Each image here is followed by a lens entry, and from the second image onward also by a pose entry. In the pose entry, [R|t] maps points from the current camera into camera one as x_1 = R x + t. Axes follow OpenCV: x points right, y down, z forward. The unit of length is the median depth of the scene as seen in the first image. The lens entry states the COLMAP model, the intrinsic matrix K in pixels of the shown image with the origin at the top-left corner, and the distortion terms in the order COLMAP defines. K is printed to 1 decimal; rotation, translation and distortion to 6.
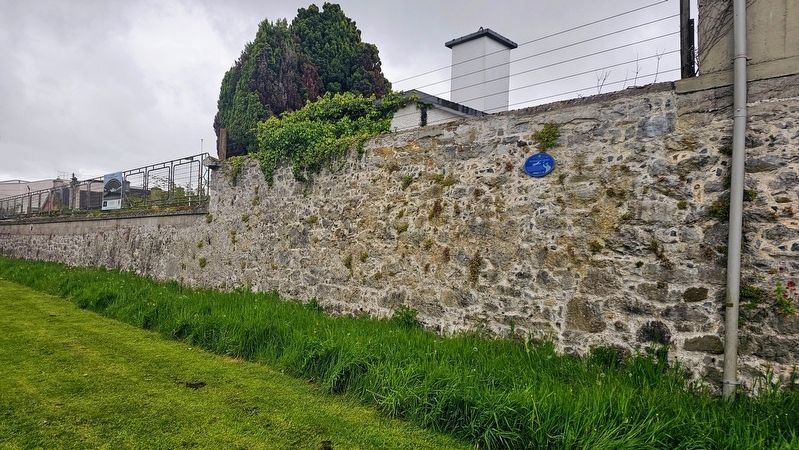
lens RADIAL K [[523.8, 0, 384.8], [0, 523.8, 234.7], [0, 0, 1]] dist [0.059703, -0.001384]
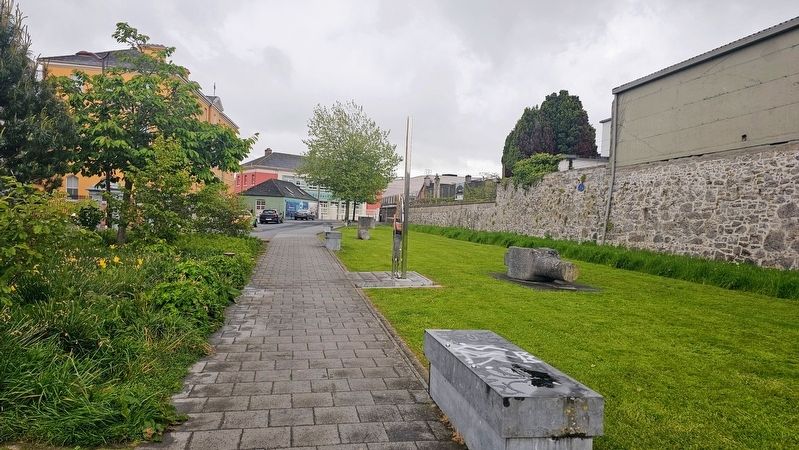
lens RADIAL K [[523.8, 0, 384.8], [0, 523.8, 234.7], [0, 0, 1]] dist [0.059703, -0.001384]
pose [[0.817799, 0.024641, -0.574976, 0.790825], [-0.004324, 0.999318, 0.036676, 0.028101], [0.575487, -0.027507, 0.817348, -1.553464]]
